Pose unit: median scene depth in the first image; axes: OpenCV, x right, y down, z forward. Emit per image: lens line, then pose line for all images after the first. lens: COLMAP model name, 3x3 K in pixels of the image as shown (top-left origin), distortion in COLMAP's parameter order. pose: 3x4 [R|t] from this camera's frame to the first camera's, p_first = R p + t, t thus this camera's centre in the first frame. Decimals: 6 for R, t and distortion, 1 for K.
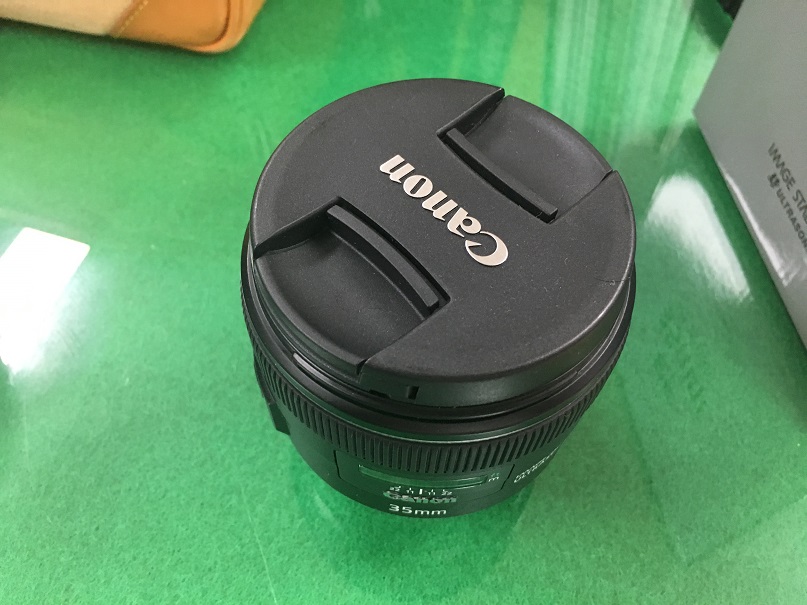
lens RADIAL K [[724.3, 0, 398.0], [0, 724.3, 307.4], [0, 0, 1]] dist [0.068029, -0.146383]
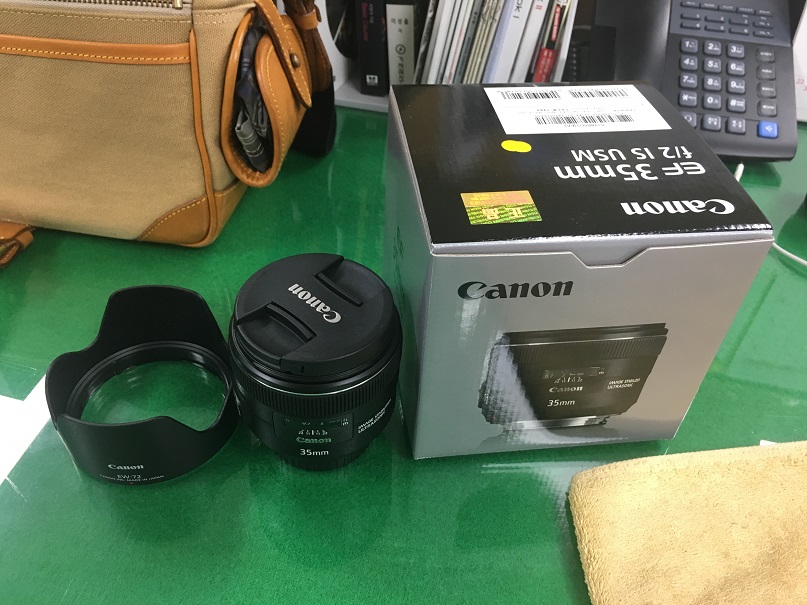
lens RADIAL K [[731.7, 0, 410.7], [0, 731.7, 309.3], [0, 0, 1]] dist [0.025404, -0.027294]
pose [[0.994495, -0.046057, 0.094115, 0.096872], [0.067352, 0.969060, -0.237459, 0.313979], [-0.080266, 0.242490, 0.966828, -0.892962]]
